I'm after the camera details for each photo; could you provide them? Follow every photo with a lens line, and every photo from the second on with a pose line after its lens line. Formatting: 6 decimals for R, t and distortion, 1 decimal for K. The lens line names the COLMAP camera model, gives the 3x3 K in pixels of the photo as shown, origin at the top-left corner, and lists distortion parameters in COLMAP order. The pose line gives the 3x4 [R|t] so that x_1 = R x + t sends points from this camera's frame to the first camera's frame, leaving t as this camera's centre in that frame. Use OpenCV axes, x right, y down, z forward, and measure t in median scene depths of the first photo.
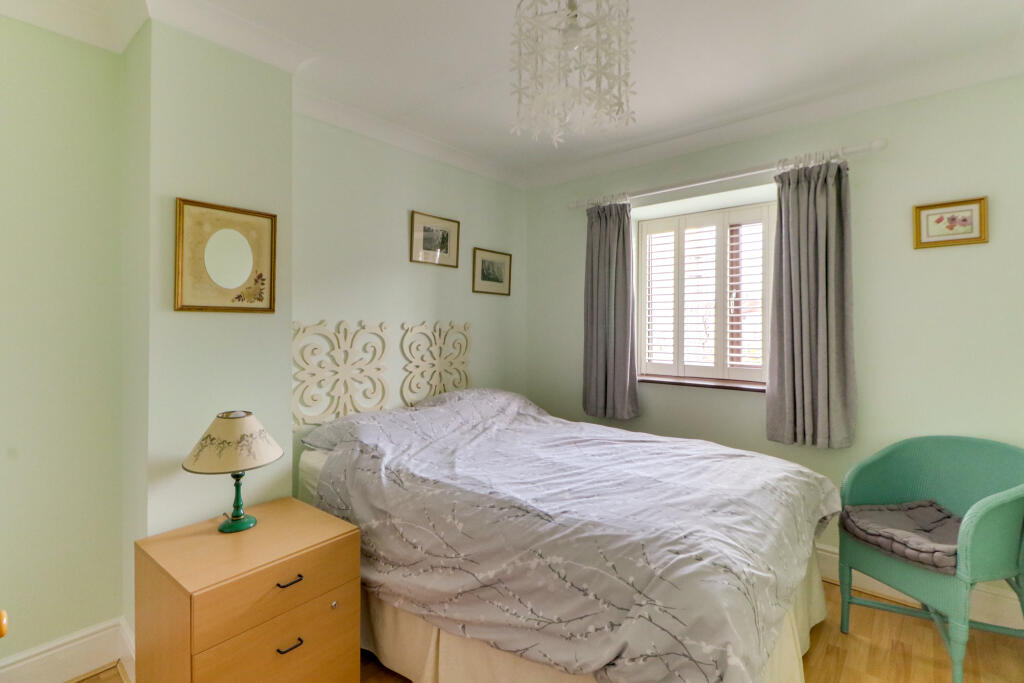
lens RADIAL K [[470.3, 0, 513.8], [0, 470.3, 315.8], [0, 0, 1]] dist [0.013606, -0.014255]
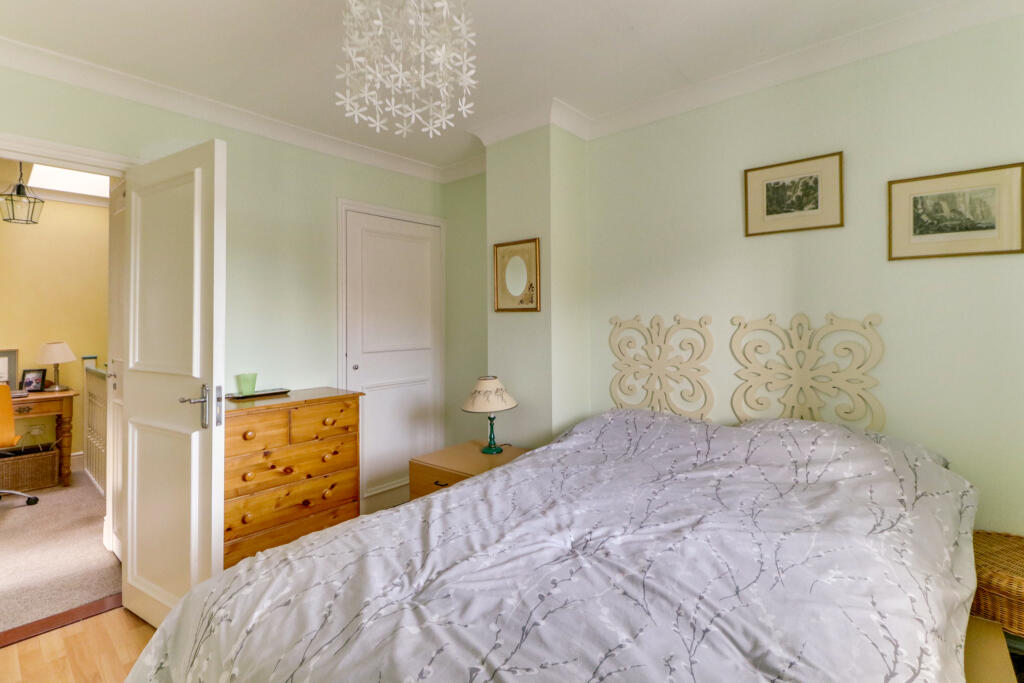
lens RADIAL K [[463.0, 0, 512.5], [0, 463.0, 311.1], [0, 0, 1]] dist [0.012413, -0.012357]
pose [[0.010753, -0.023715, -0.999661, 0.612608], [0.025497, 0.999400, -0.023434, 0.016527], [0.999617, -0.025236, 0.011351, 0.699093]]
